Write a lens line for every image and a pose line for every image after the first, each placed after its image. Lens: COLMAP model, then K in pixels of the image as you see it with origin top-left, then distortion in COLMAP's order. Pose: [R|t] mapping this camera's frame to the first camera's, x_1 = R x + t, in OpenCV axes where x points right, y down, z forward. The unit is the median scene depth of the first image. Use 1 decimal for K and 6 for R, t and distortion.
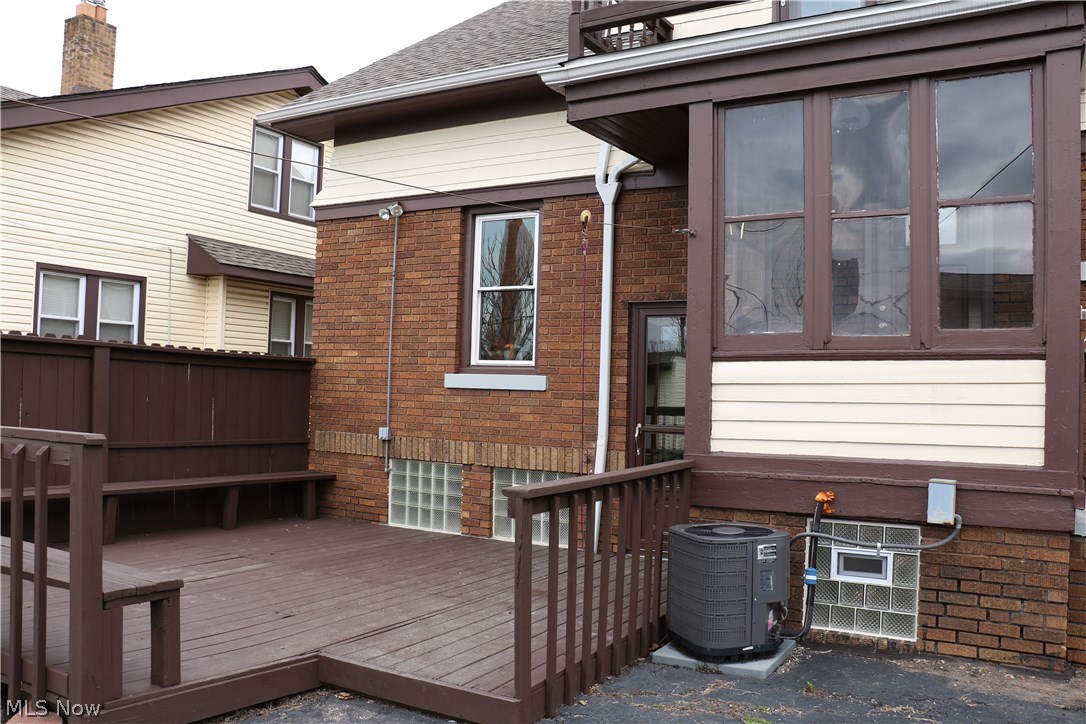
lens RADIAL K [[890.1, 0, 542.7], [0, 890.1, 357.9], [0, 0, 1]] dist [-0.125897, 0.056115]
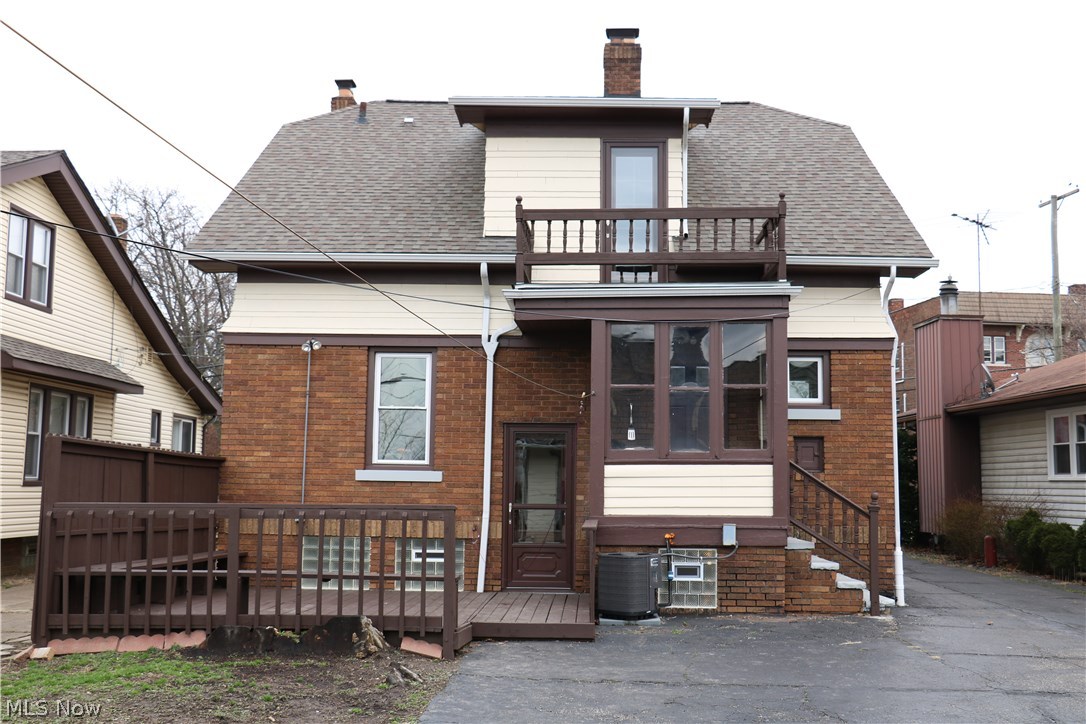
lens RADIAL K [[1188.6, 0, 541.7], [0, 1188.6, 360.9], [0, 0, 1]] dist [-0.022558, 0.000000]
pose [[0.882605, 0.035145, 0.468801, -0.781535], [-0.006811, 0.998053, -0.061999, -0.041320], [-0.470067, 0.051528, 0.881125, -0.796496]]
